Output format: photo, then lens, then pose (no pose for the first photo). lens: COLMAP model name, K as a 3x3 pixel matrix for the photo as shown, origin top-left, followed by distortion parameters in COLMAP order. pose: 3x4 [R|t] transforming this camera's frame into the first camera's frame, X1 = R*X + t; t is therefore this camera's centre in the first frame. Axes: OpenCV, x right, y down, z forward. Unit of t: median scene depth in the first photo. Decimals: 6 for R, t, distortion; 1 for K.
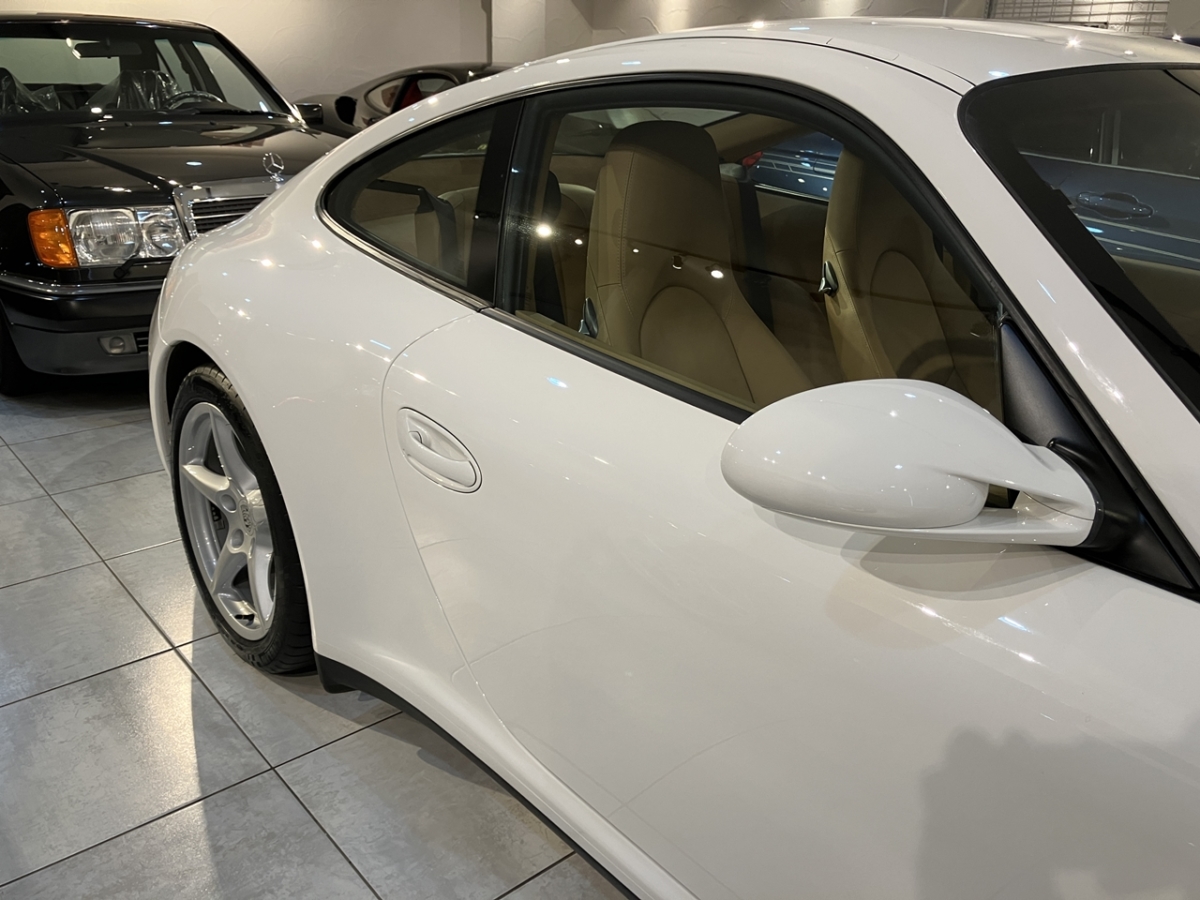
lens RADIAL K [[1007.8, 0, 580.7], [0, 1007.8, 432.7], [0, 0, 1]] dist [0.012588, -0.003303]
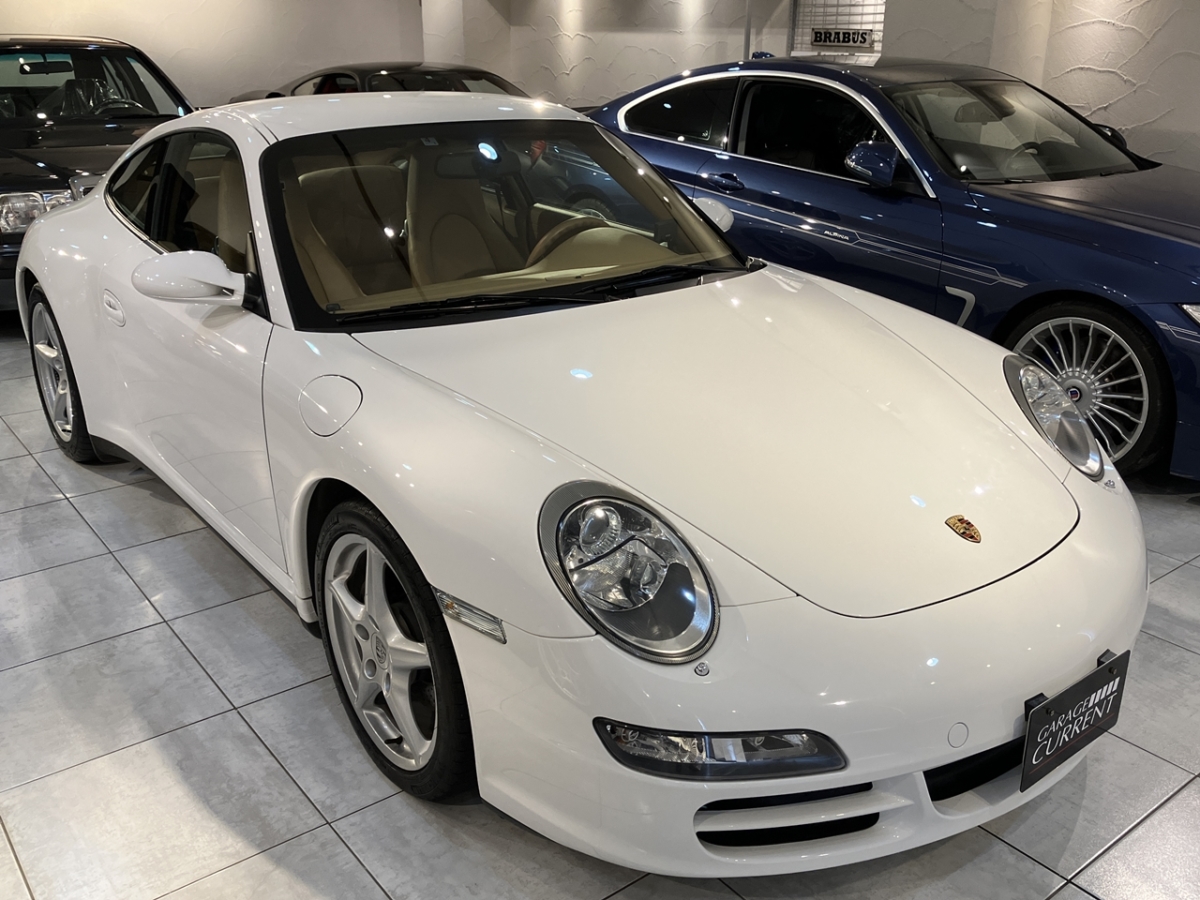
lens RADIAL K [[1108.9, 0, 613.7], [0, 1108.9, 423.3], [0, 0, 1]] dist [0.037169, -0.050301]
pose [[0.999530, -0.004054, -0.030374, 0.414490], [0.003801, 0.999958, -0.008391, 0.120821], [0.030406, 0.008272, 0.999503, -0.548711]]
